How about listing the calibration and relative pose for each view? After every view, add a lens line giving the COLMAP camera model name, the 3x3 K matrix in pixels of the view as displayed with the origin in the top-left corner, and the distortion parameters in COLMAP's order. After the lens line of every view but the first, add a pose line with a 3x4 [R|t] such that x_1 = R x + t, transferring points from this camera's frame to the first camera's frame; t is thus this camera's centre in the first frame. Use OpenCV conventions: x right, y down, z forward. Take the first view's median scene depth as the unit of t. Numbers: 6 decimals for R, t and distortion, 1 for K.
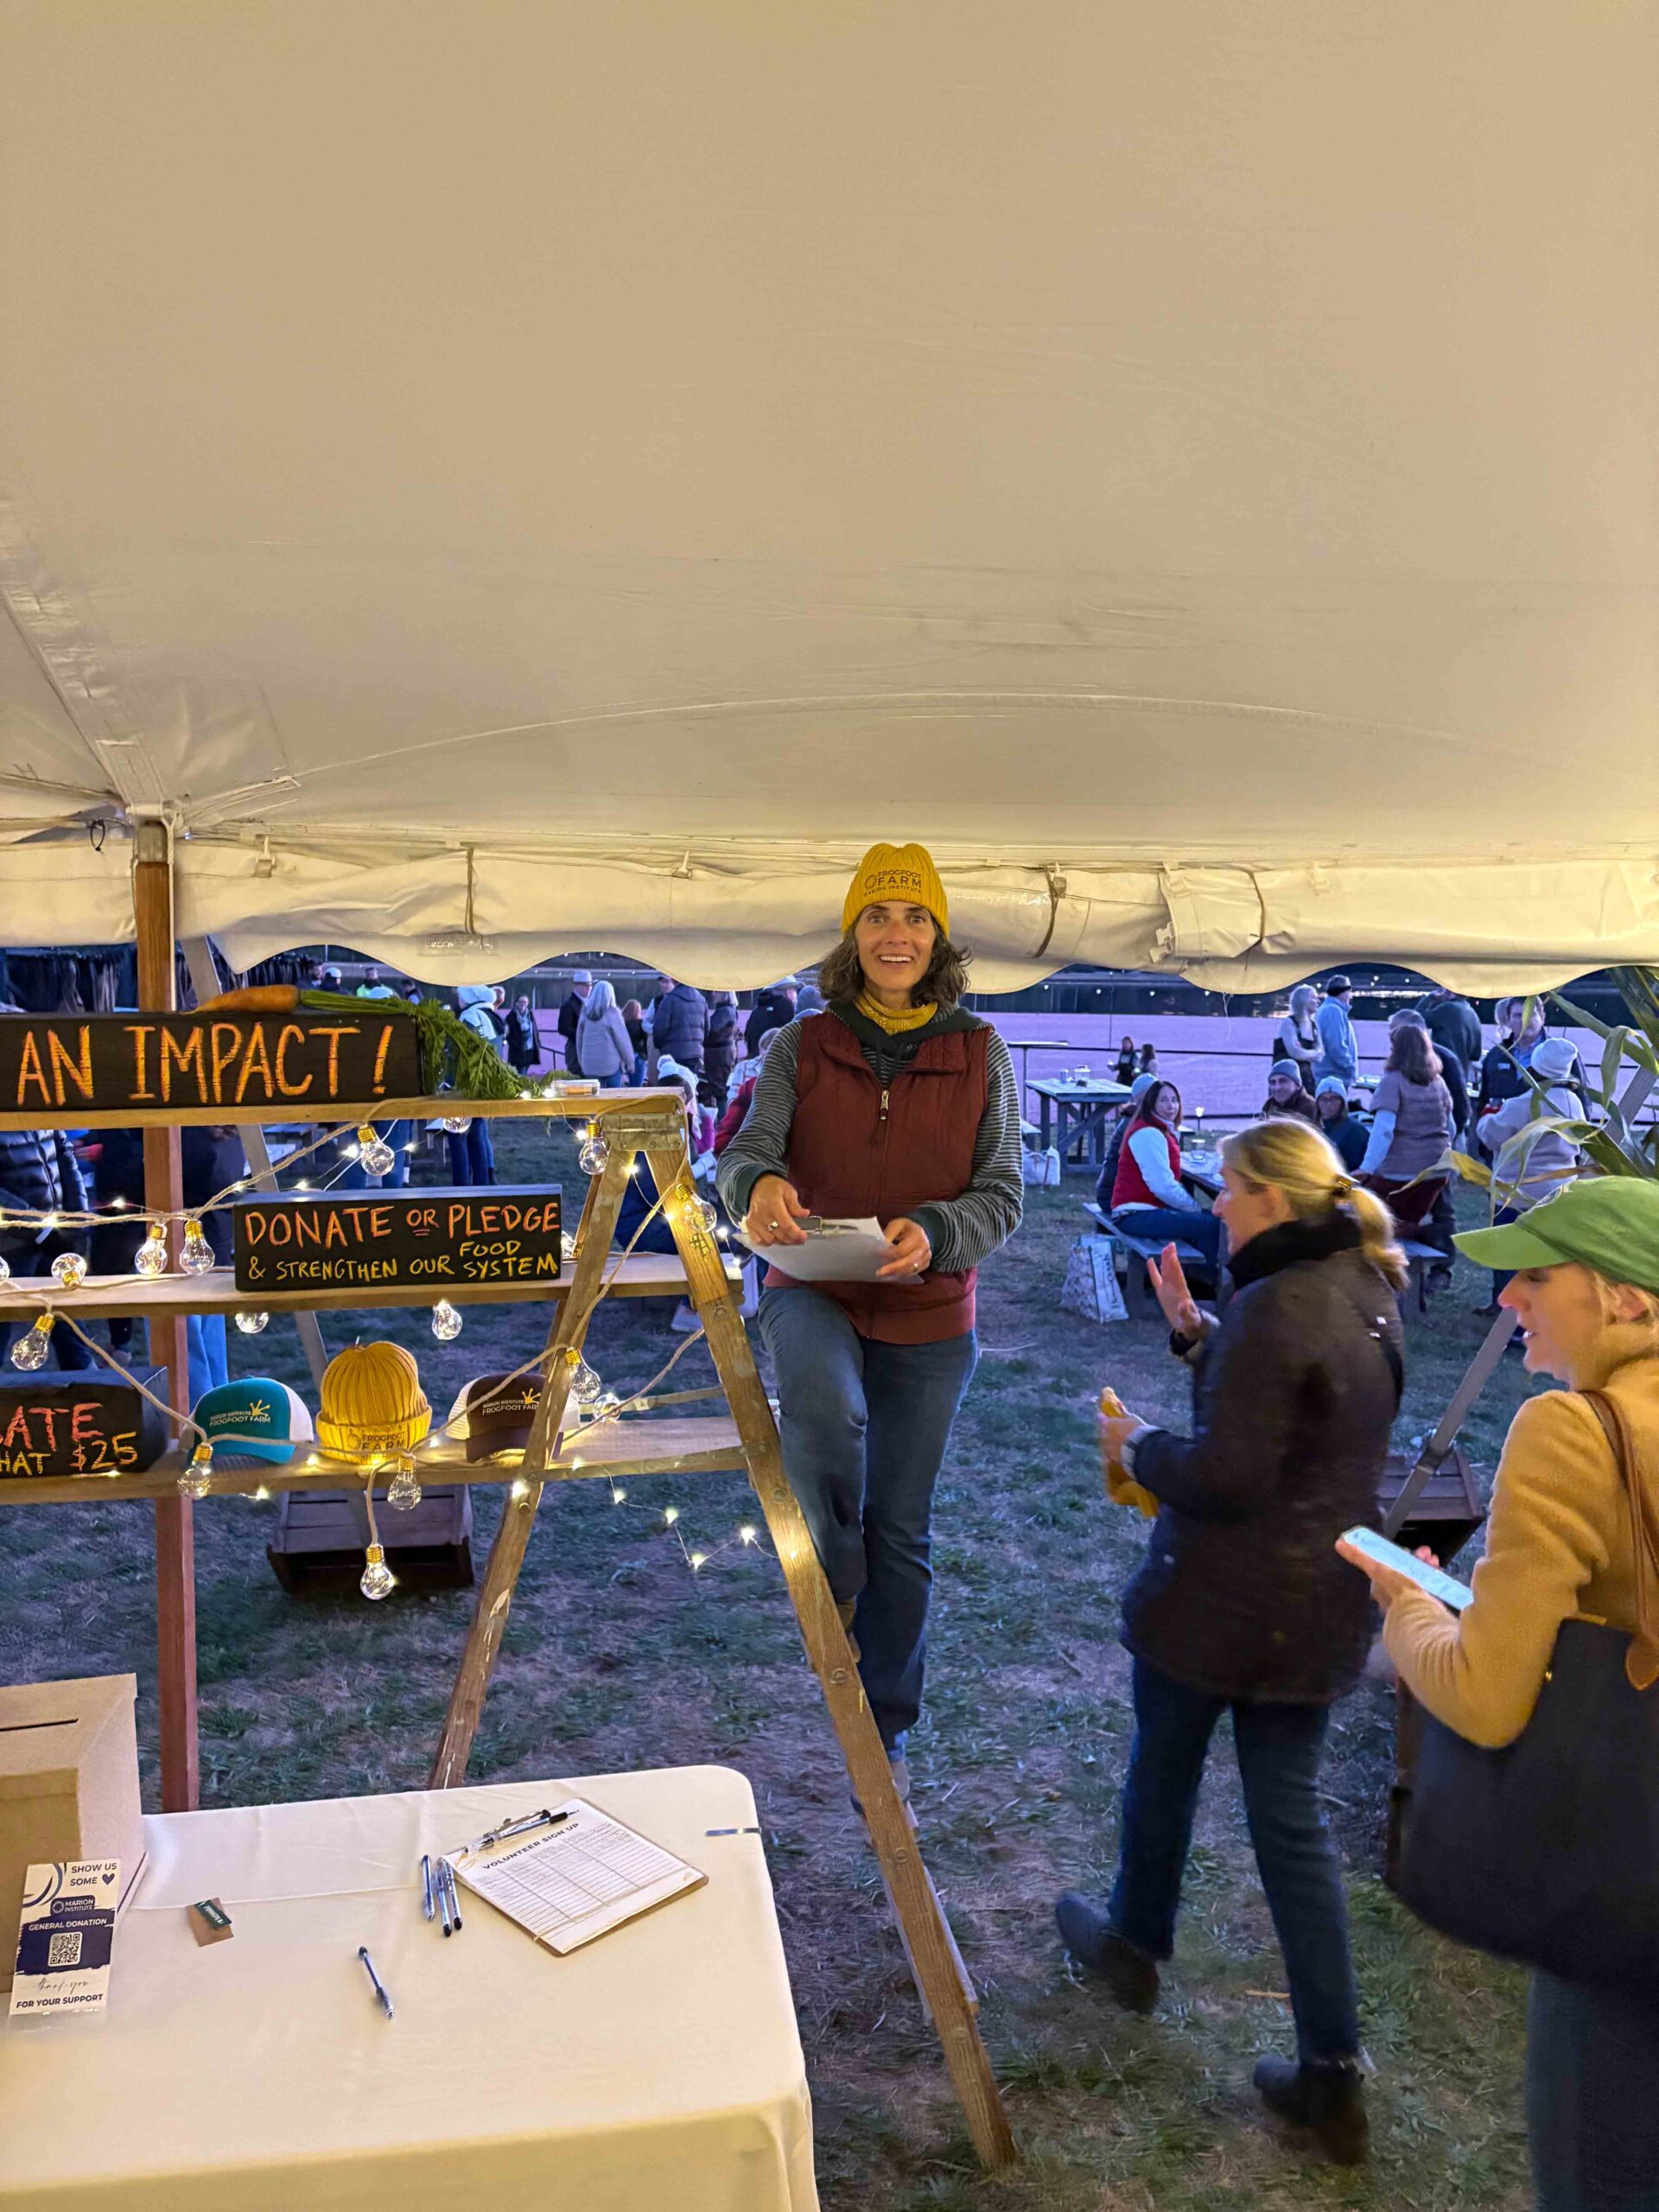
lens RADIAL K [[1665.1, 0, 826.1], [0, 1665.1, 1093.1], [0, 0, 1]] dist [0.025215, -0.014263]
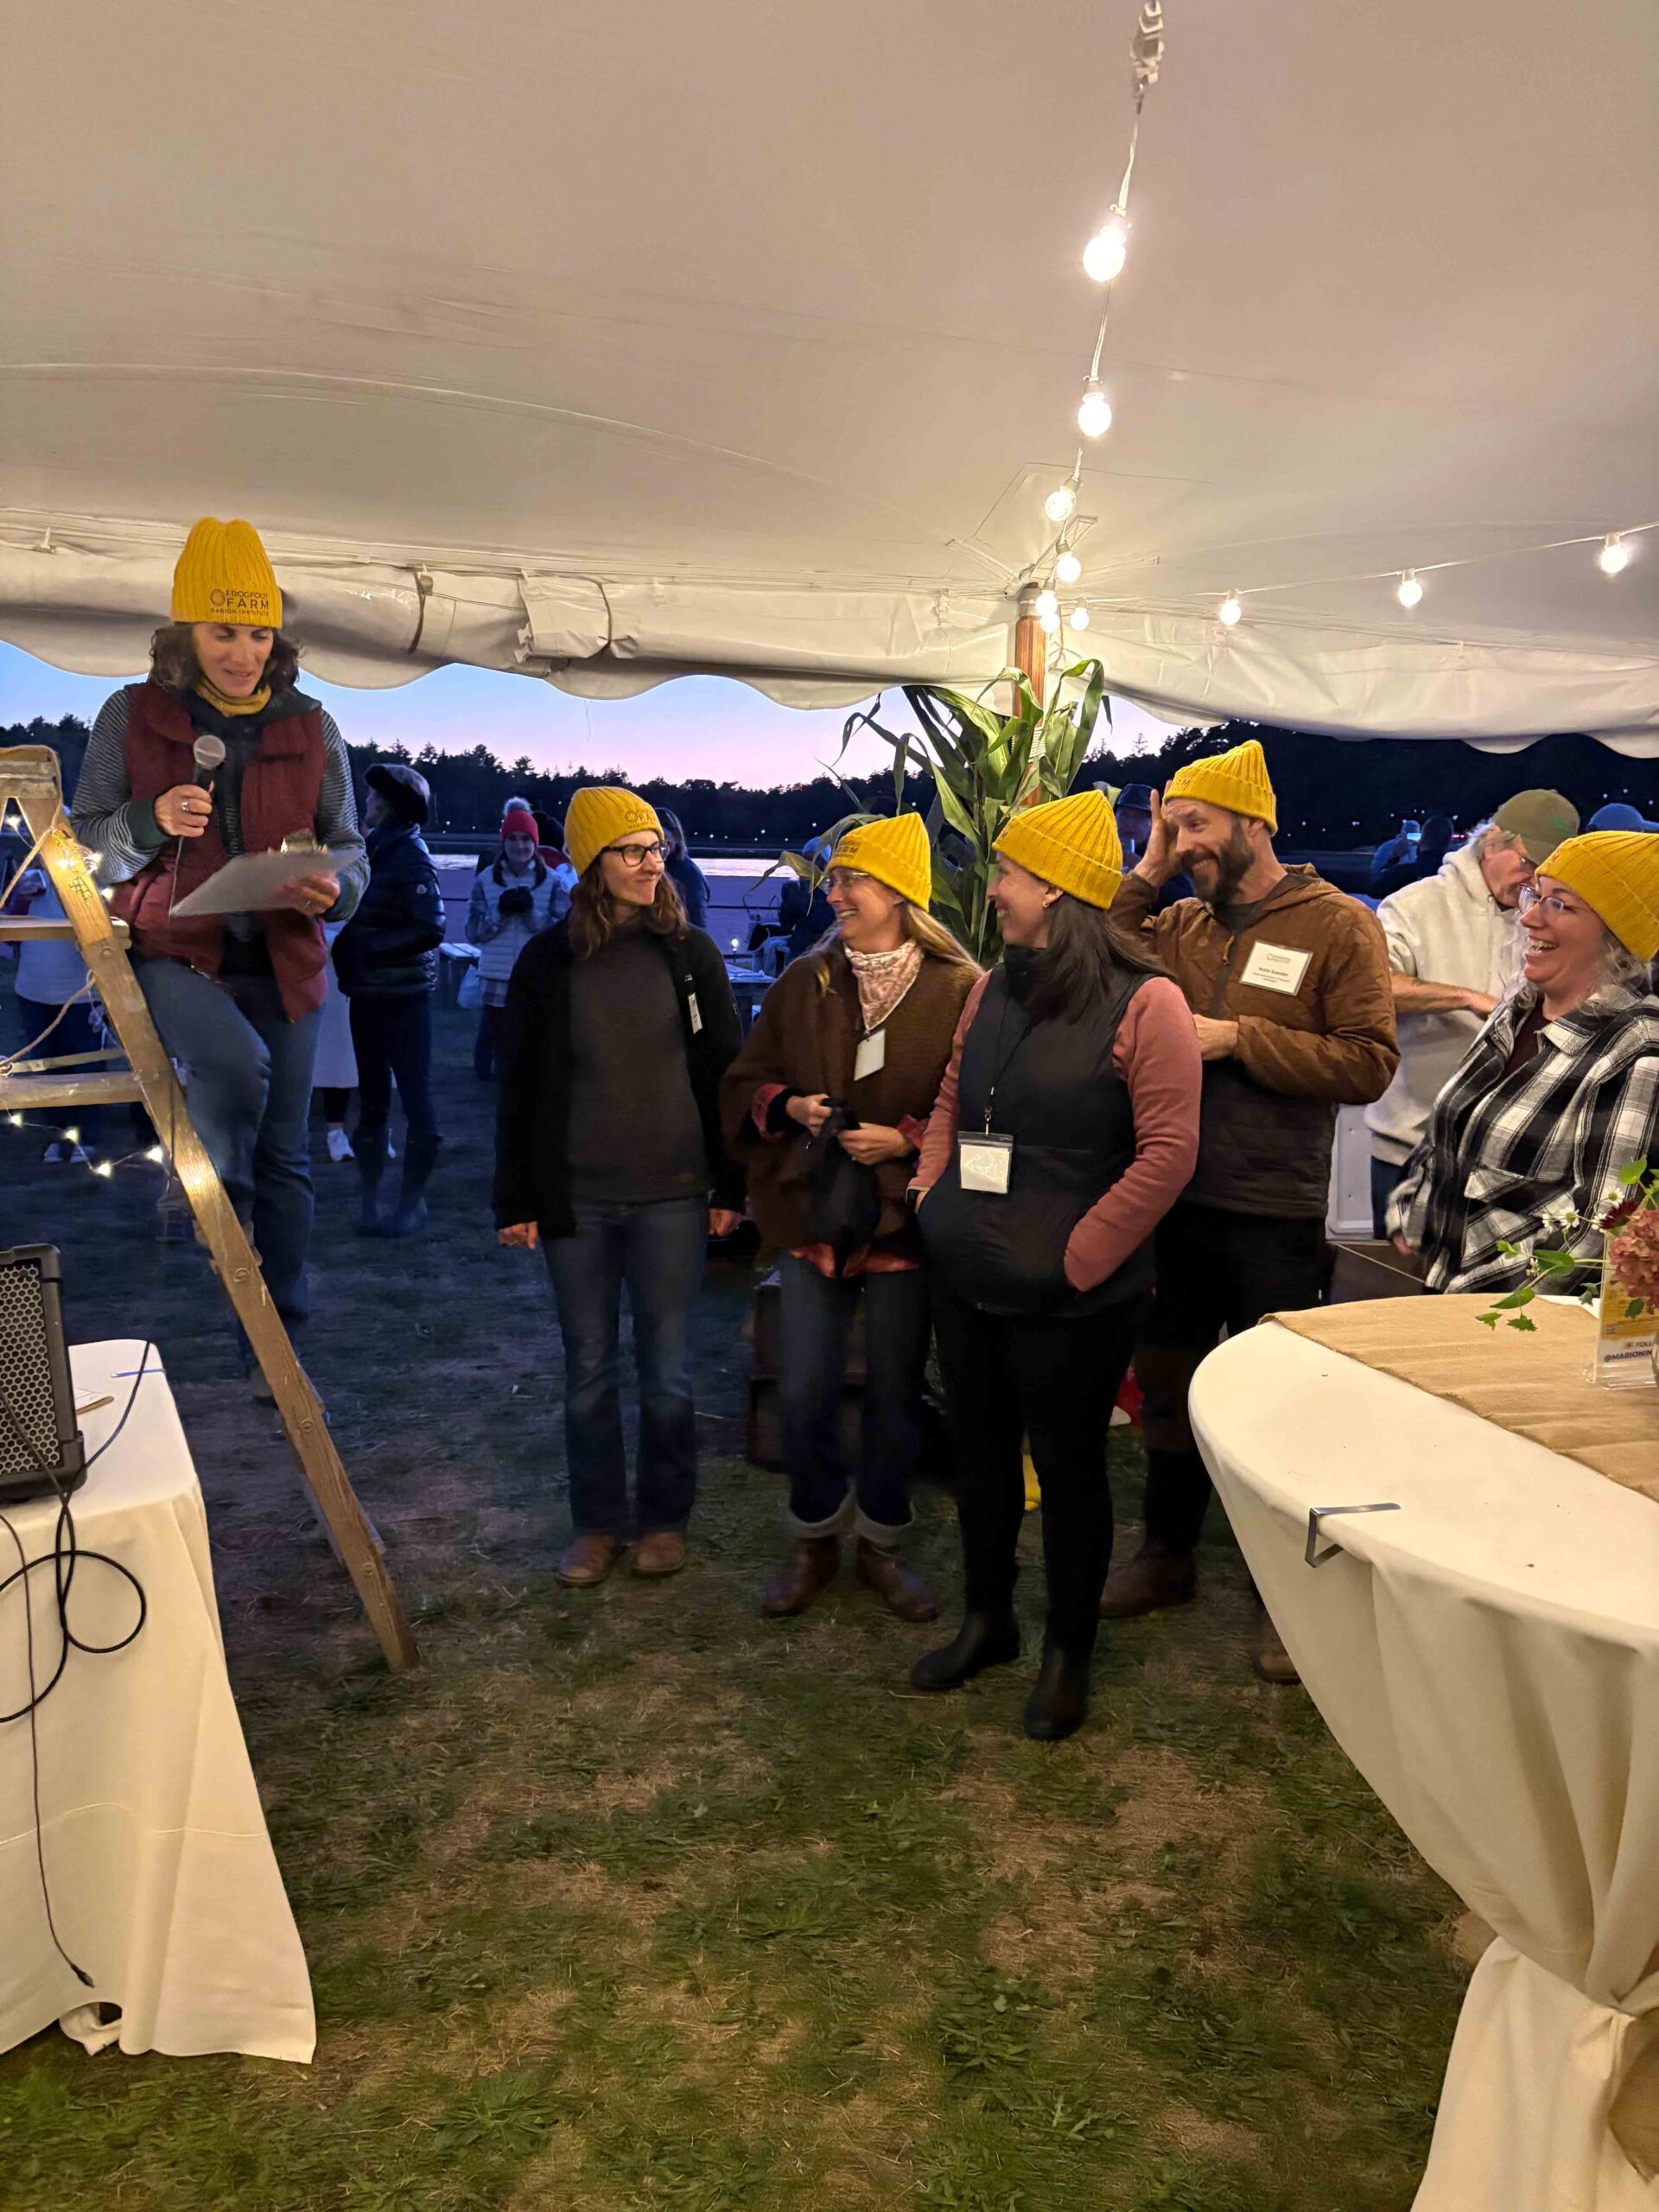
lens RADIAL K [[1665.1, 0, 834.1], [0, 1665.1, 1117.5], [0, 0, 1]] dist [0.025215, -0.014263]
pose [[0.948265, -0.048422, 0.313766, 0.032927], [0.014576, 0.993898, 0.109332, 0.108787], [-0.317146, -0.099103, 0.943185, -0.158120]]
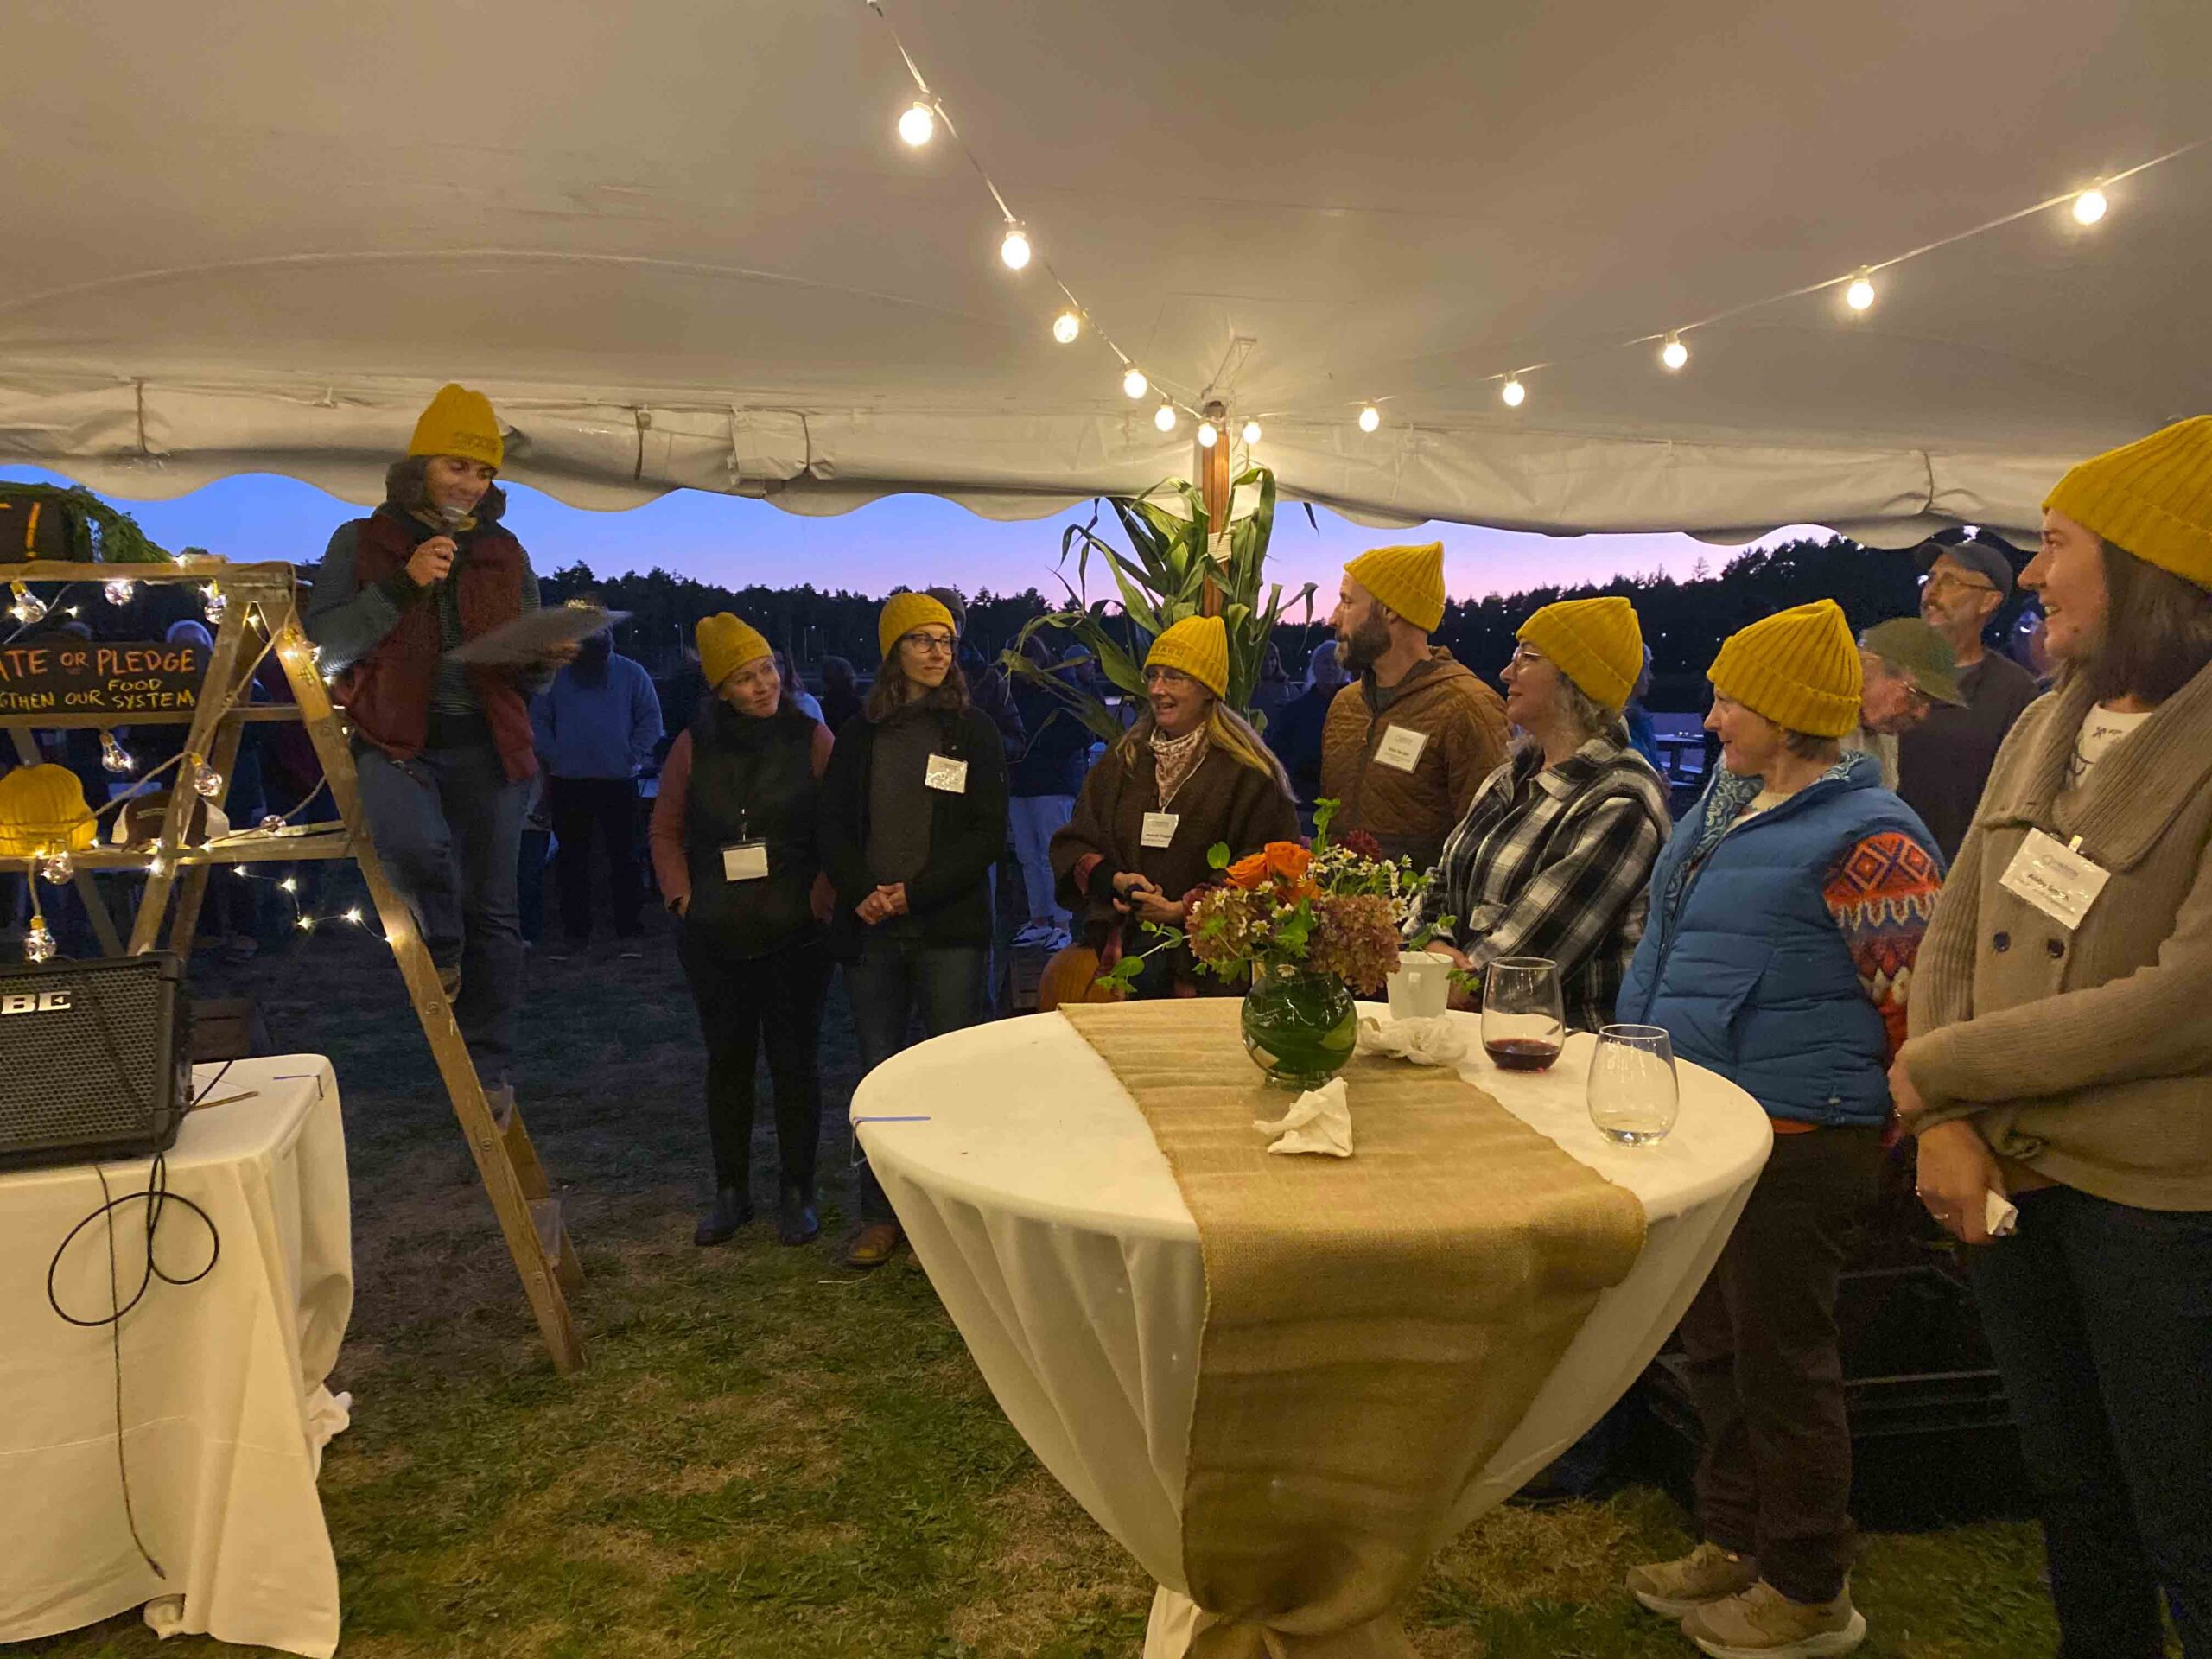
lens RADIAL K [[1664.8, 0, 1117.8], [0, 1664.8, 815.9], [0, 0, 1]] dist [0.043058, -0.053417]
pose [[0.987810, -0.022560, 0.154024, 0.295361], [0.020851, 0.999702, 0.012702, 0.169830], [-0.154264, -0.009336, 0.987986, -0.323637]]
